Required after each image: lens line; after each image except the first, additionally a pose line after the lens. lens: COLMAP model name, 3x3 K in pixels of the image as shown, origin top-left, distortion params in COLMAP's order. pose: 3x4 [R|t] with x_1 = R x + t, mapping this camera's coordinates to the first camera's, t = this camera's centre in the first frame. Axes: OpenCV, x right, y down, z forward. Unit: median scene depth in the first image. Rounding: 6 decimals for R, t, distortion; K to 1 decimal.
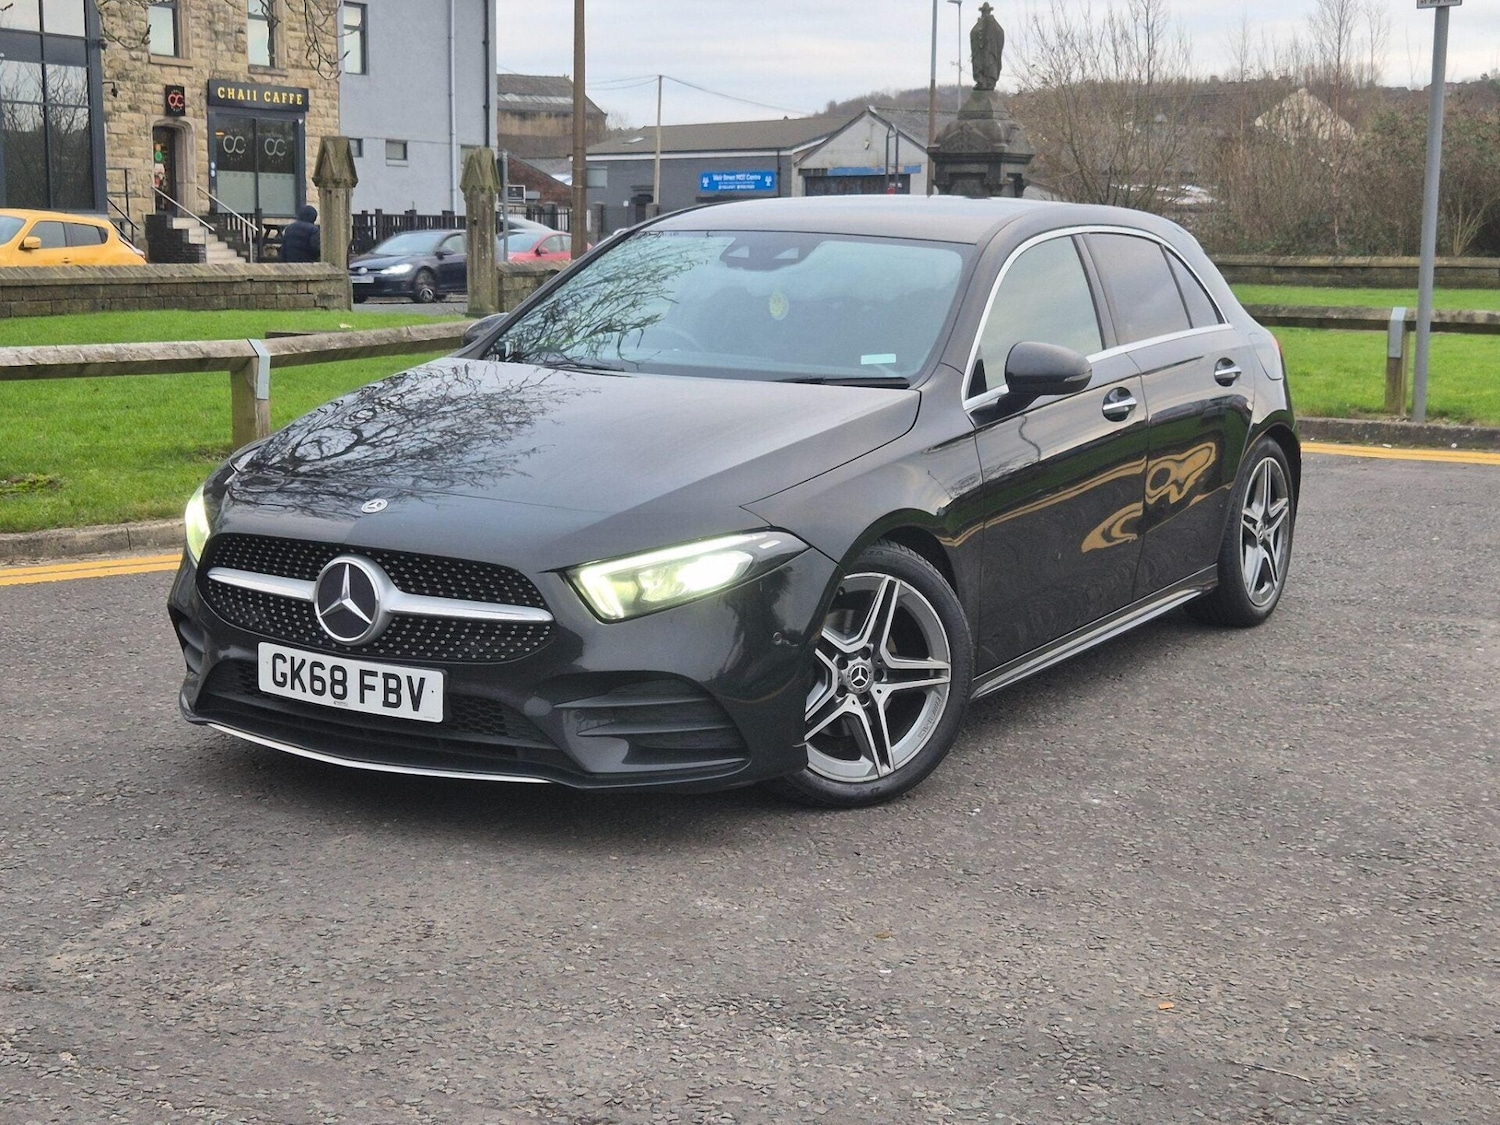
lens RADIAL K [[2269.6, 0, 685.9], [0, 2269.6, 558.4], [0, 0, 1]] dist [0.100310, -0.090448]
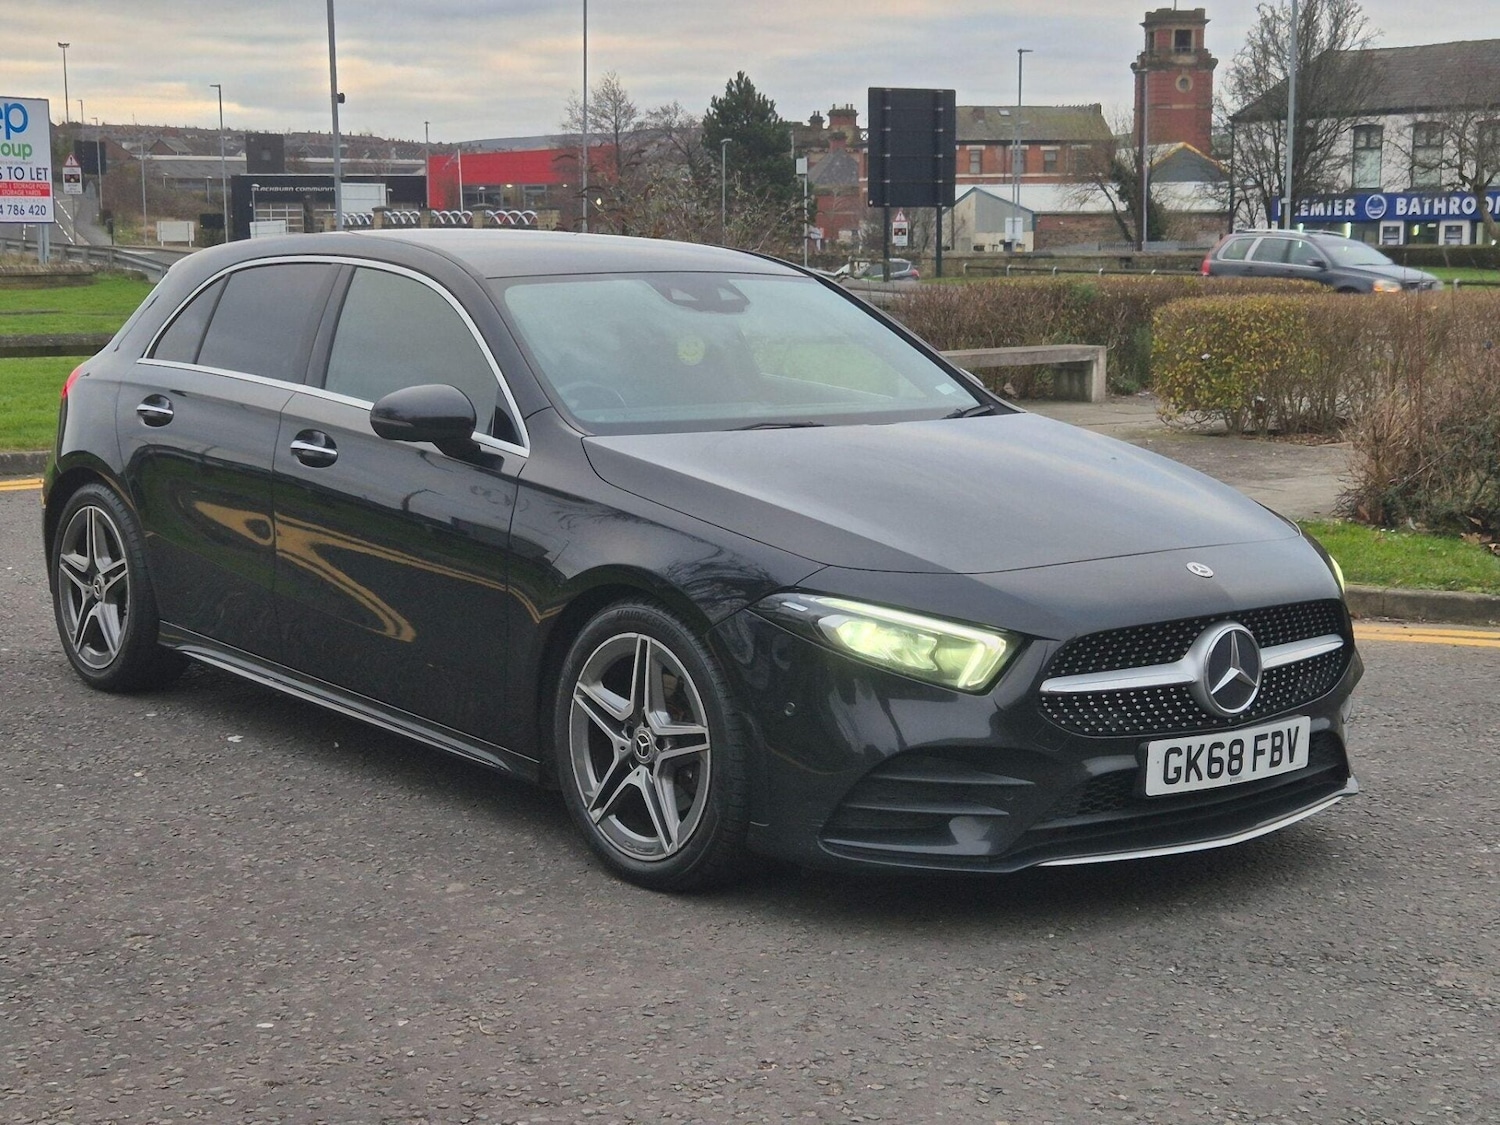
lens RADIAL K [[2295.9, 0, 748.8], [0, 2295.9, 562.3], [0, 0, 1]] dist [0.116319, -0.261170]
pose [[0.338112, -0.139725, 0.930676, -1.051184], [0.140799, 0.985297, 0.096774, -0.139703], [-0.930514, 0.098317, 0.352814, 0.803594]]
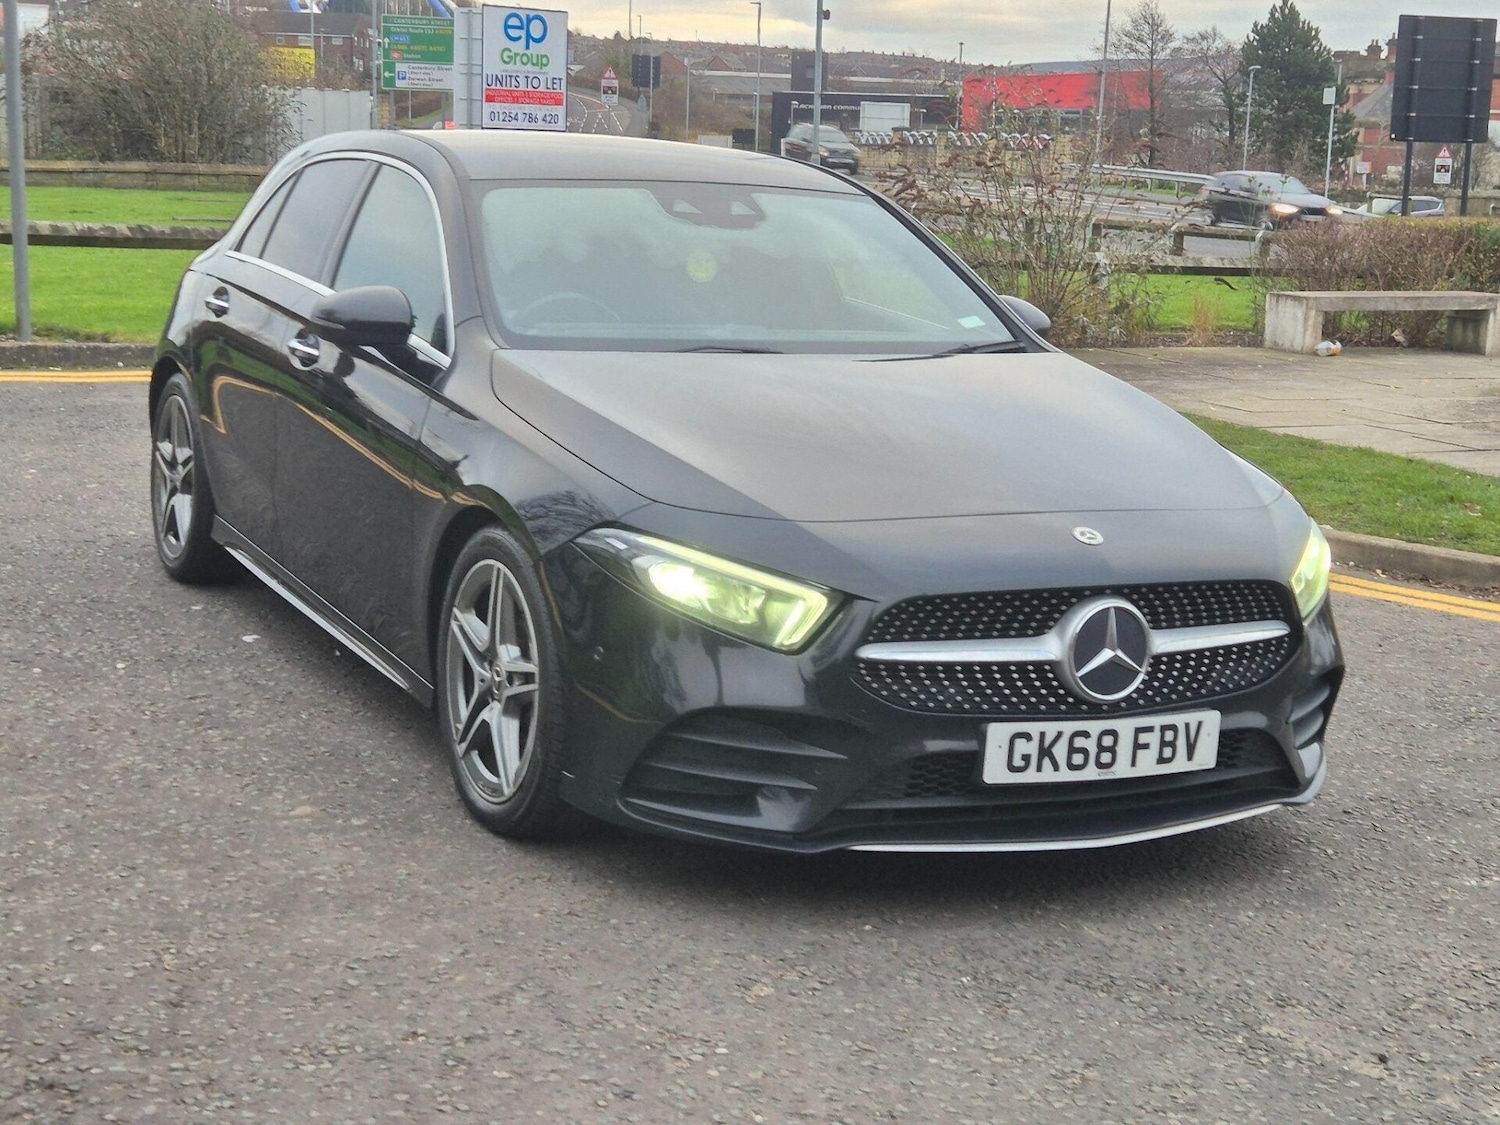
lens RADIAL K [[2295.9, 0, 748.8], [0, 2295.9, 562.3], [0, 0, 1]] dist [0.116319, -0.261170]
pose [[0.537481, -0.136570, 0.832144, -0.877952], [0.091279, 0.990423, 0.103589, -0.108361], [-0.838321, 0.020280, 0.544799, 0.617363]]
